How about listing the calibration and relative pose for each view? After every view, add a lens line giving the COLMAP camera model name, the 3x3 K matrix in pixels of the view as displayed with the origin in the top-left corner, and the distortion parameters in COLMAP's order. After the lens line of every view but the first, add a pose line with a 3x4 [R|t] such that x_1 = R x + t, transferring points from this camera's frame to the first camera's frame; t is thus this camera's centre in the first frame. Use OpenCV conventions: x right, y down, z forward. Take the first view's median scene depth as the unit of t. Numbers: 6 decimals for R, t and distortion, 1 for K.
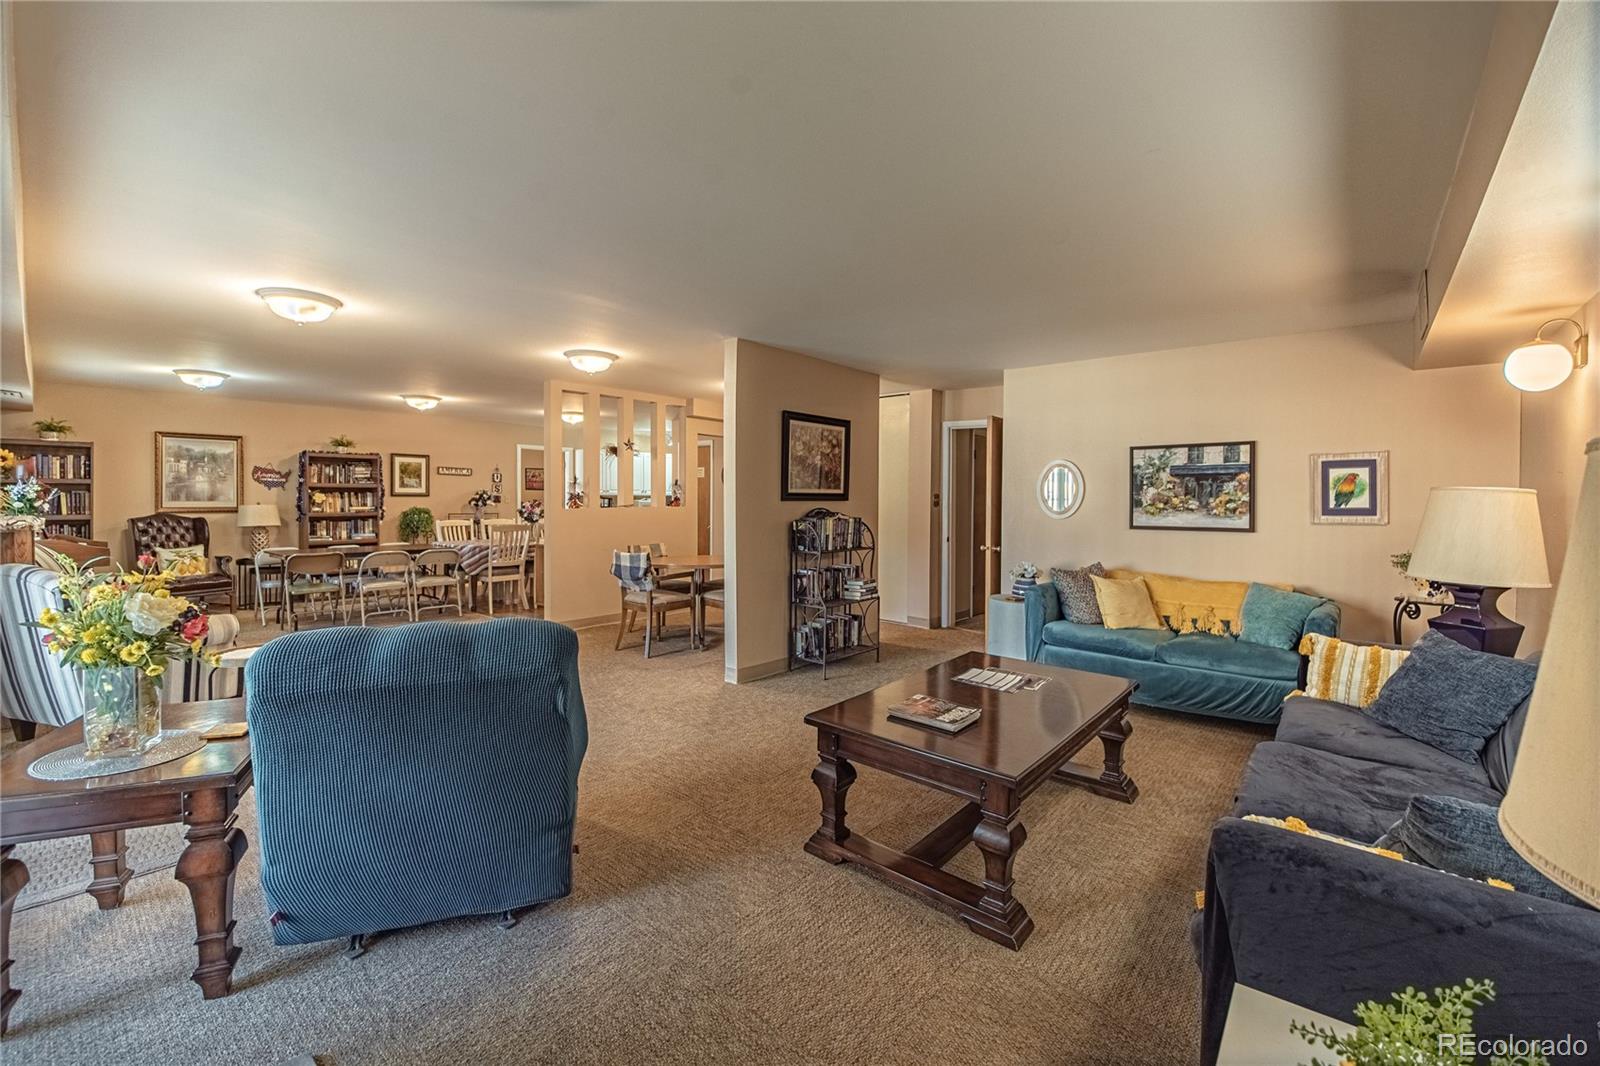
lens RADIAL K [[665.2, 0, 789.2], [0, 665.2, 495.6], [0, 0, 1]] dist [0.034734, -0.021901]
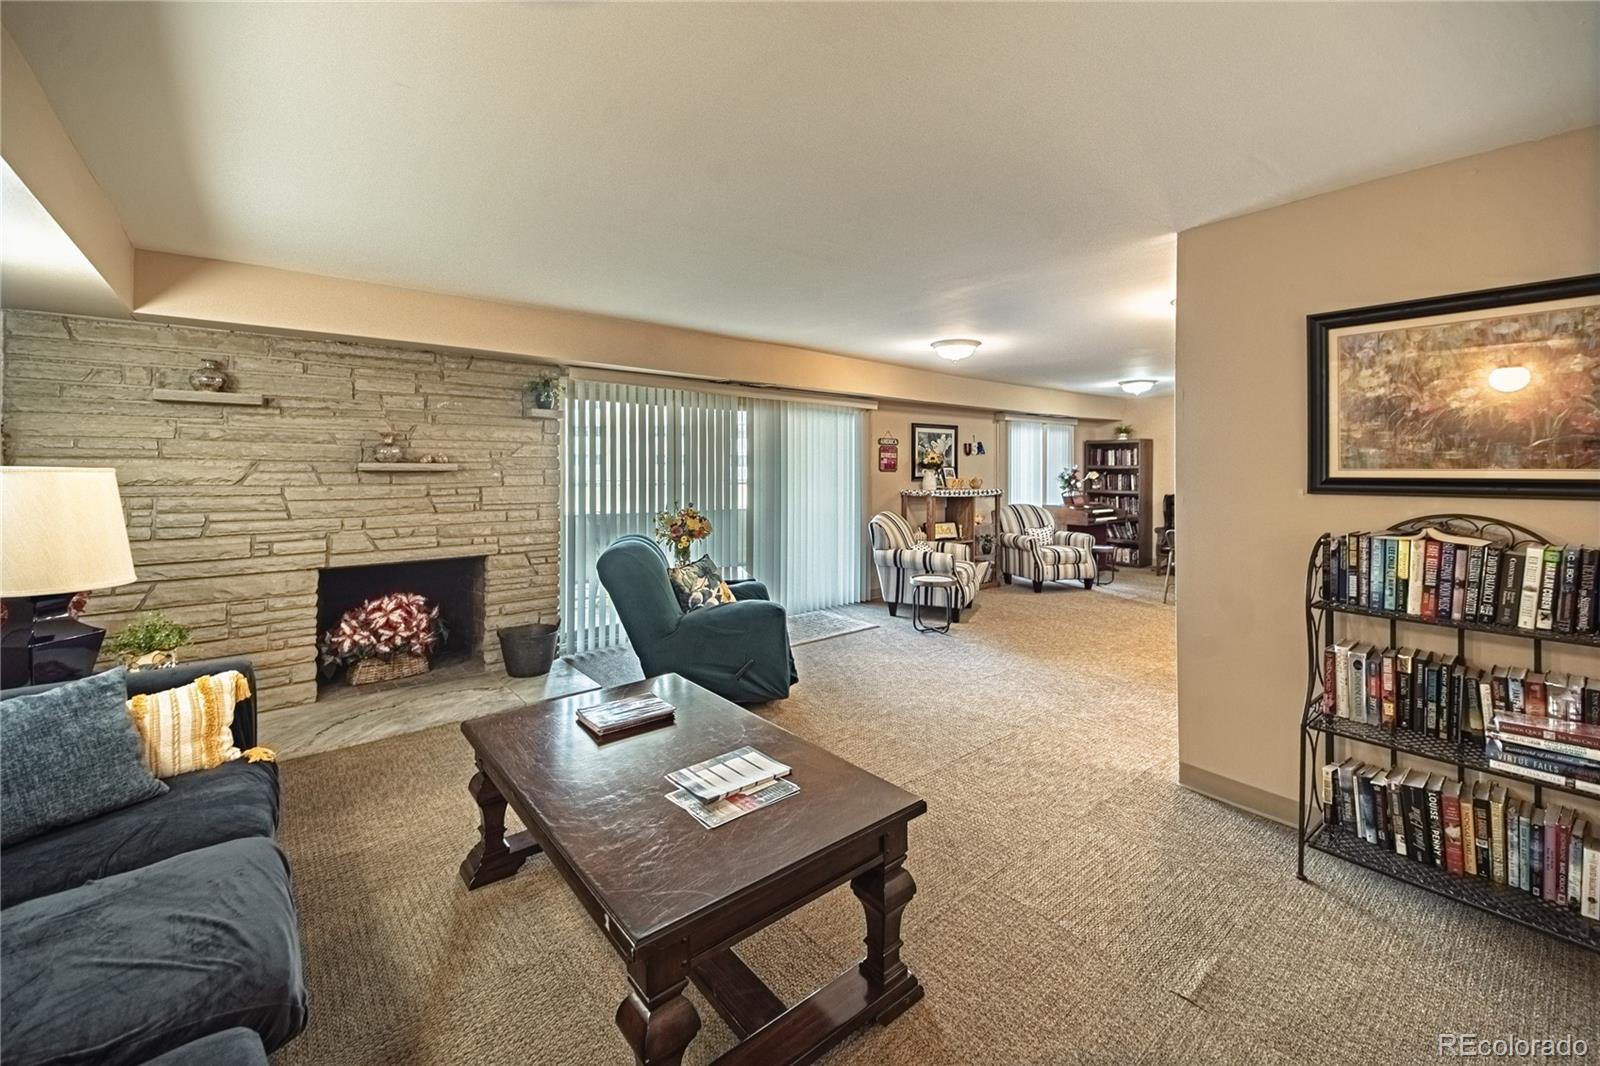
lens RADIAL K [[653.9, 0, 802.2], [0, 653.9, 446.2], [0, 0, 1]] dist [-0.011558, -0.000206]
pose [[-0.154439, -0.039450, -0.987214, 0.539974], [-0.017973, 0.999149, -0.037116, -0.002216], [0.987839, 0.012011, -0.155017, 0.689389]]
